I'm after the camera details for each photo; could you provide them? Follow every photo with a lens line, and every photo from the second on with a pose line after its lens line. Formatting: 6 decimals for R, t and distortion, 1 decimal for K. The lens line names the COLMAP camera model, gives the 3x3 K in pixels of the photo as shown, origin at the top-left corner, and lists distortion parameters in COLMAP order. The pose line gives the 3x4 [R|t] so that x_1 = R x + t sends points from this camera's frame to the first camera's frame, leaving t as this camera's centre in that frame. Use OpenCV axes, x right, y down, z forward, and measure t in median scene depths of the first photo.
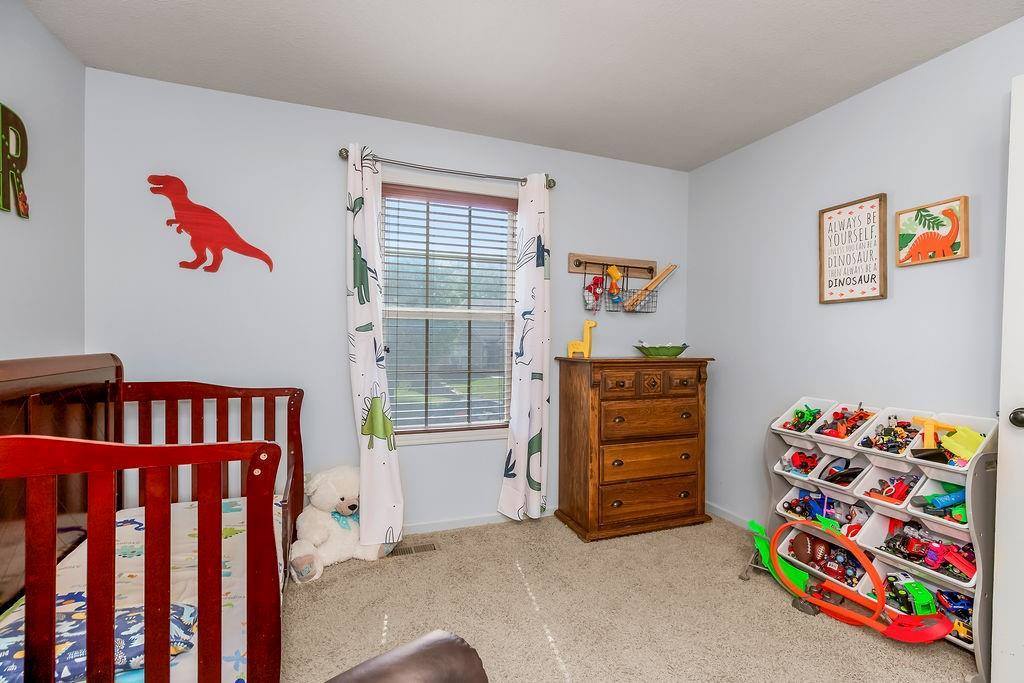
lens RADIAL K [[470.2, 0, 516.3], [0, 470.2, 337.9], [0, 0, 1]] dist [-0.023608, 0.008884]
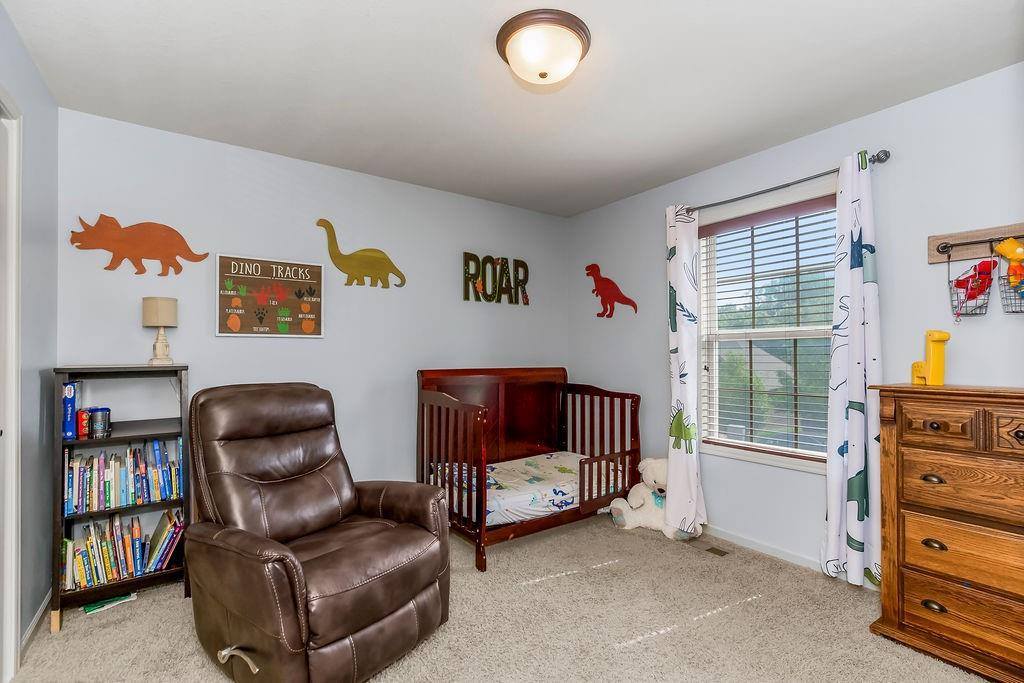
lens RADIAL K [[470.2, 0, 516.3], [0, 470.2, 337.9], [0, 0, 1]] dist [-0.023608, 0.008884]
pose [[0.247101, -0.048094, -0.967795, 0.737554], [0.002862, 0.998799, -0.048904, 0.004583], [0.968985, 0.009314, 0.246942, 0.264924]]
